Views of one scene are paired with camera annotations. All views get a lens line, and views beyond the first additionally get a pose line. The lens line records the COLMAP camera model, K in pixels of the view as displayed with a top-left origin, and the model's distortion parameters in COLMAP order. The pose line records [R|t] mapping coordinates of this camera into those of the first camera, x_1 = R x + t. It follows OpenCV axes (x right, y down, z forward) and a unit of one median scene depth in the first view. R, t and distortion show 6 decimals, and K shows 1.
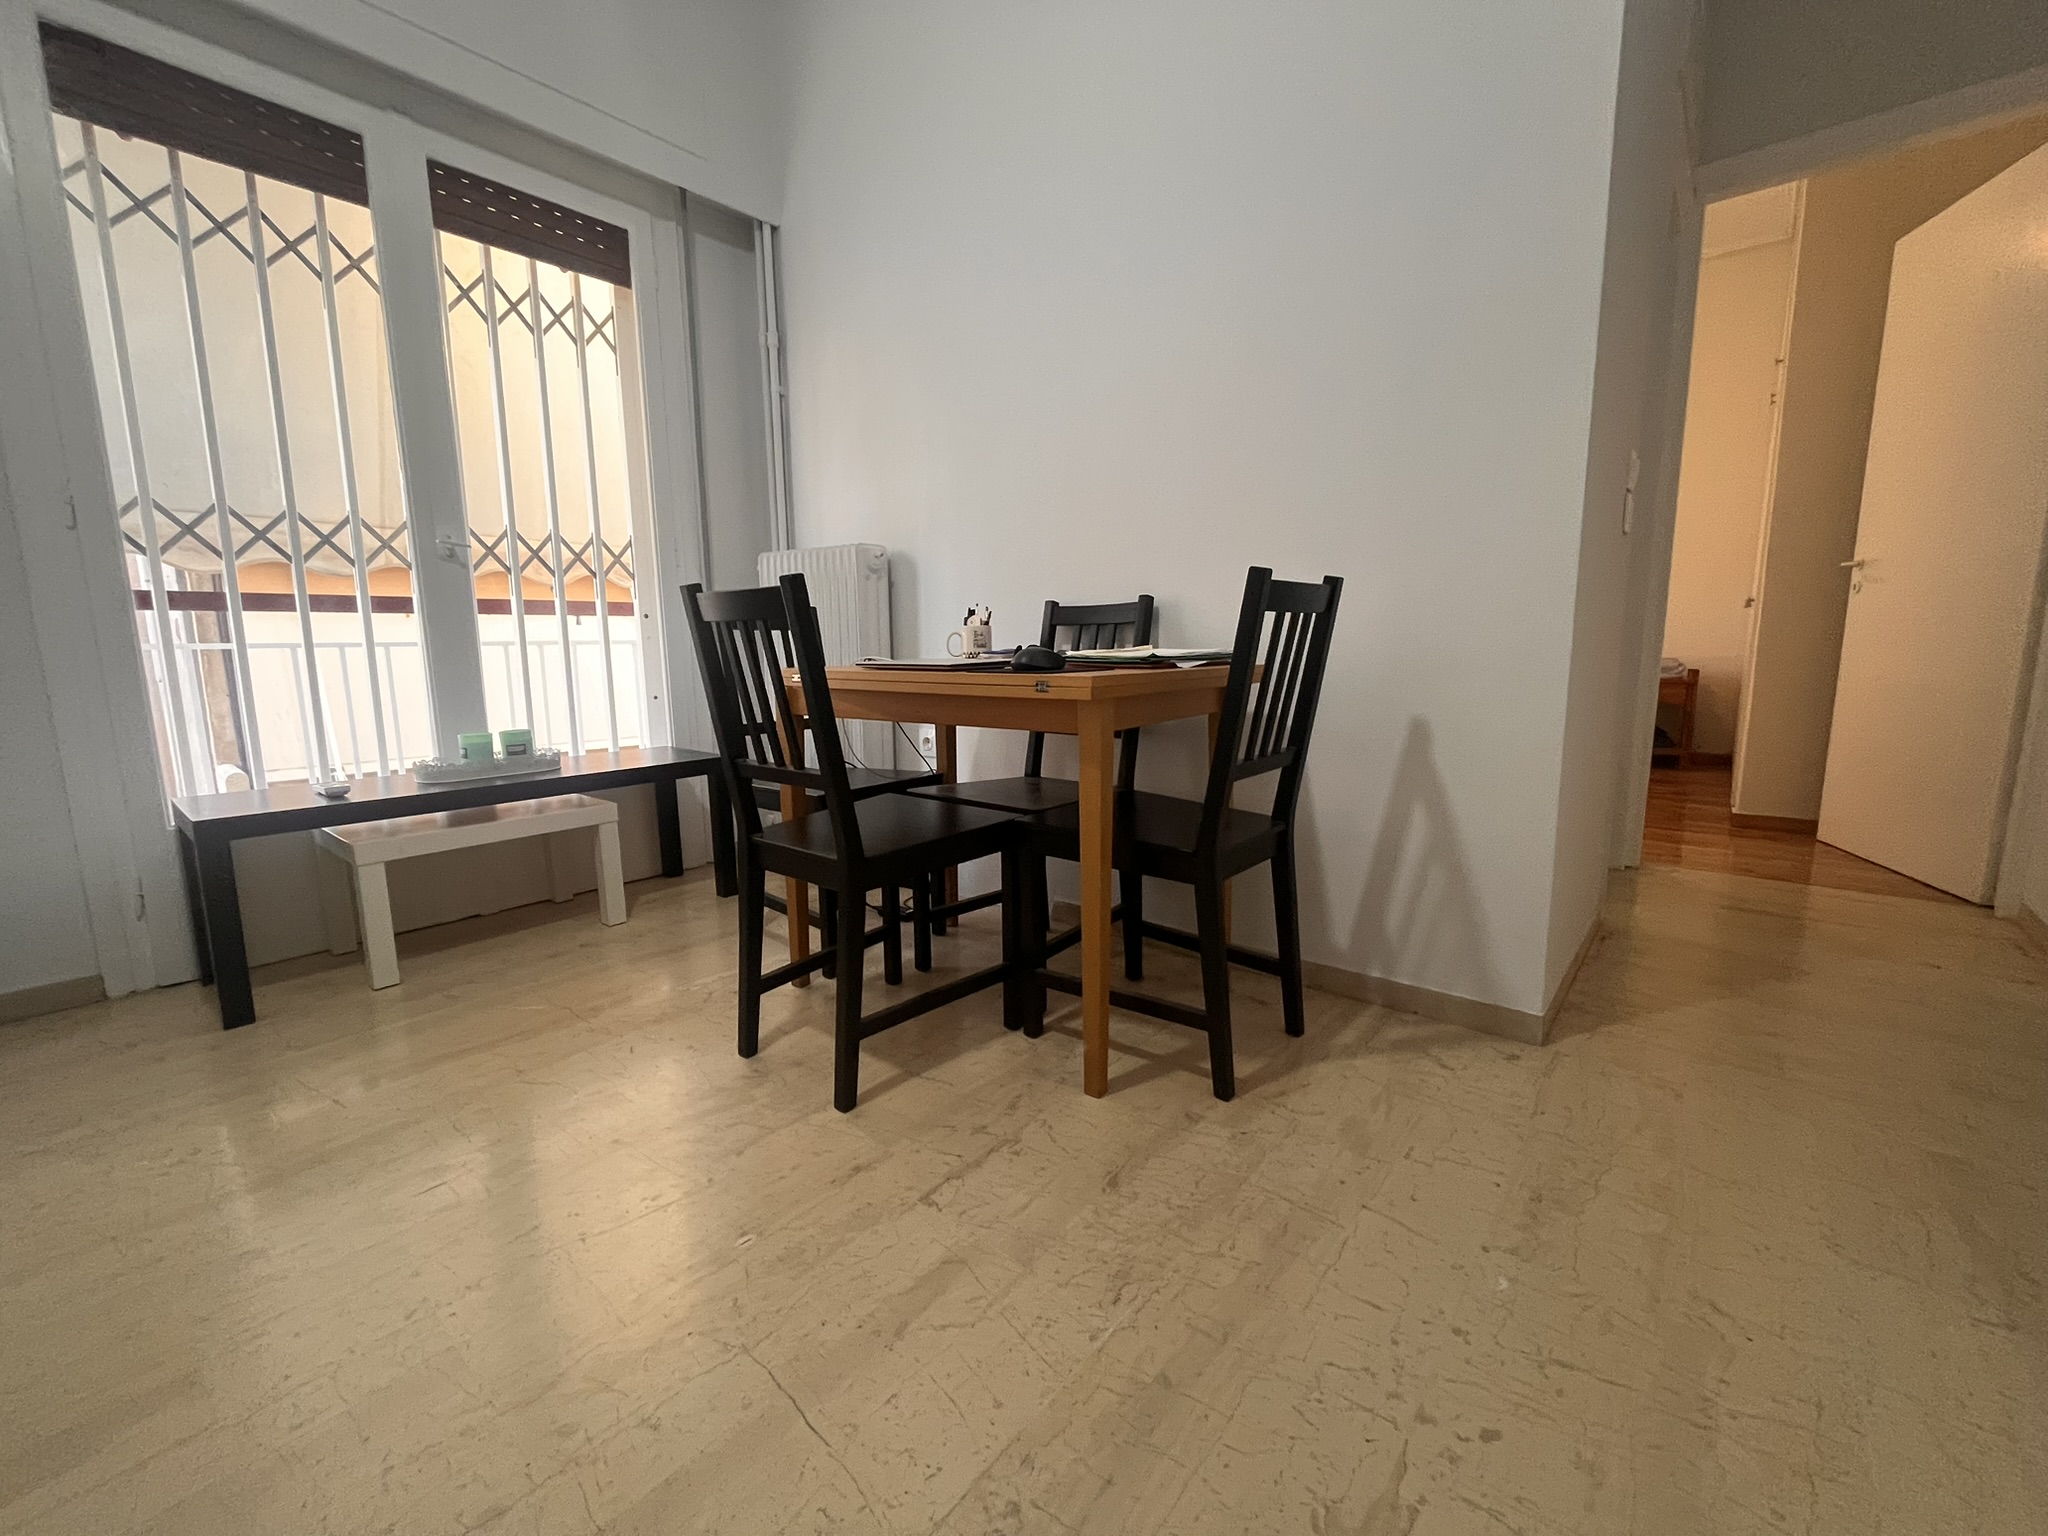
lens RADIAL K [[829.0, 0, 1023.0], [0, 829.0, 767.6], [0, 0, 1]] dist [0.000779, -0.000823]
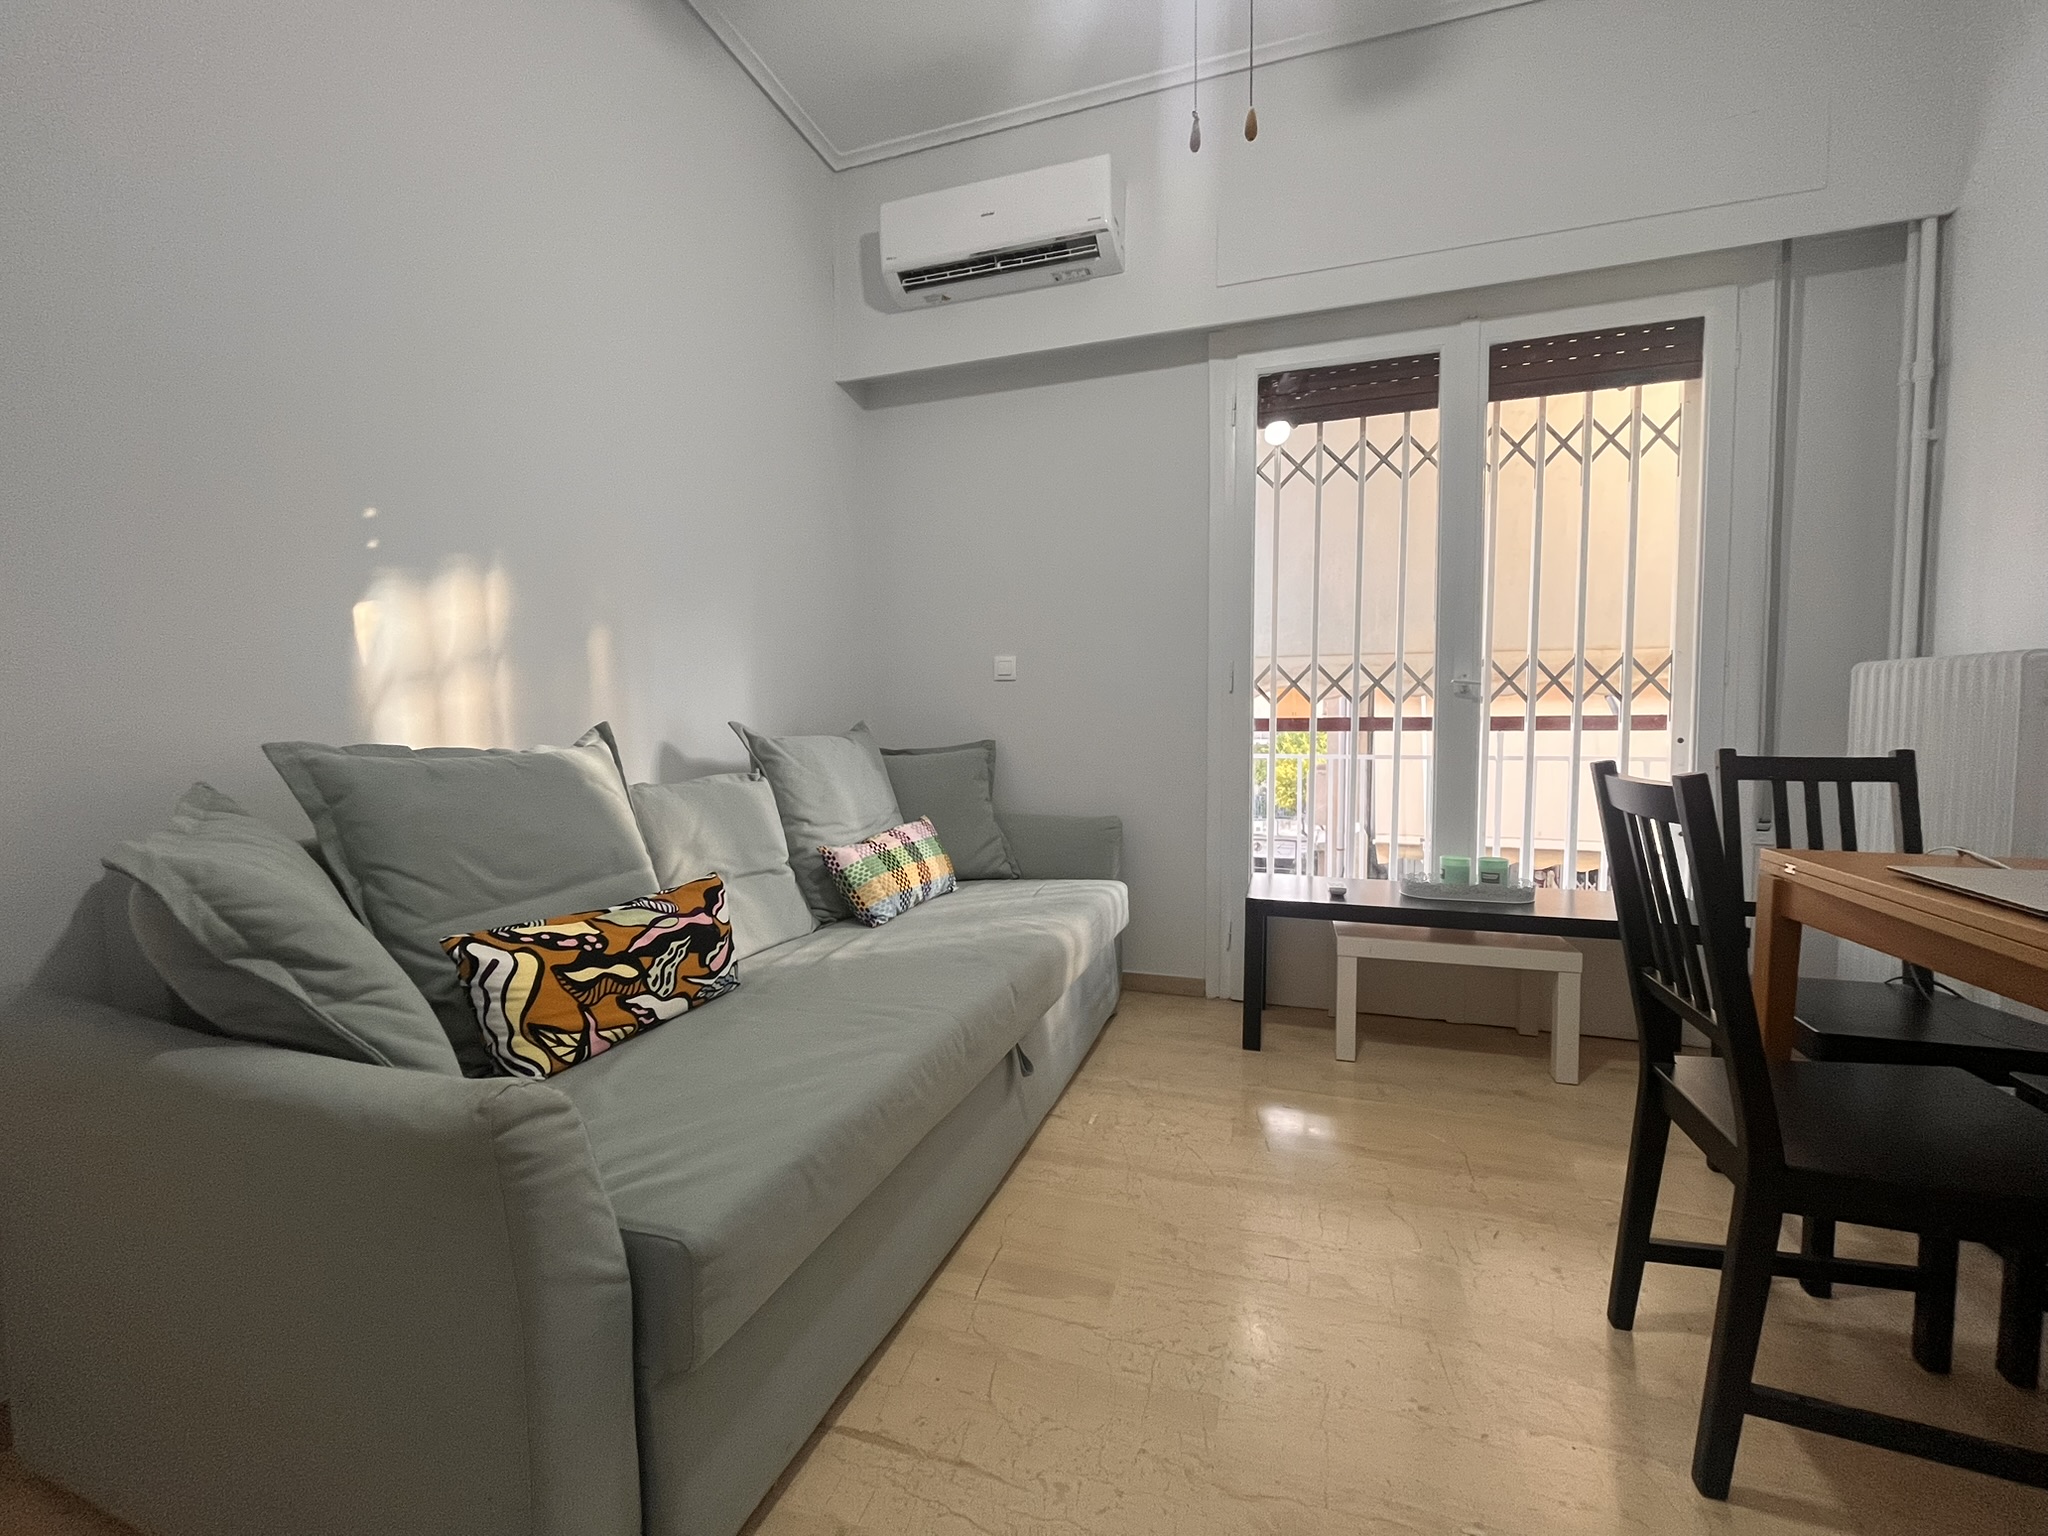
lens RADIAL K [[829.0, 0, 1023.0], [0, 829.0, 767.6], [0, 0, 1]] dist [0.000779, -0.000823]
pose [[0.365578, 0.062422, -0.928685, 0.125475], [-0.139064, 0.990213, 0.011814, -0.087324], [0.920333, 0.124828, 0.370681, 0.063957]]
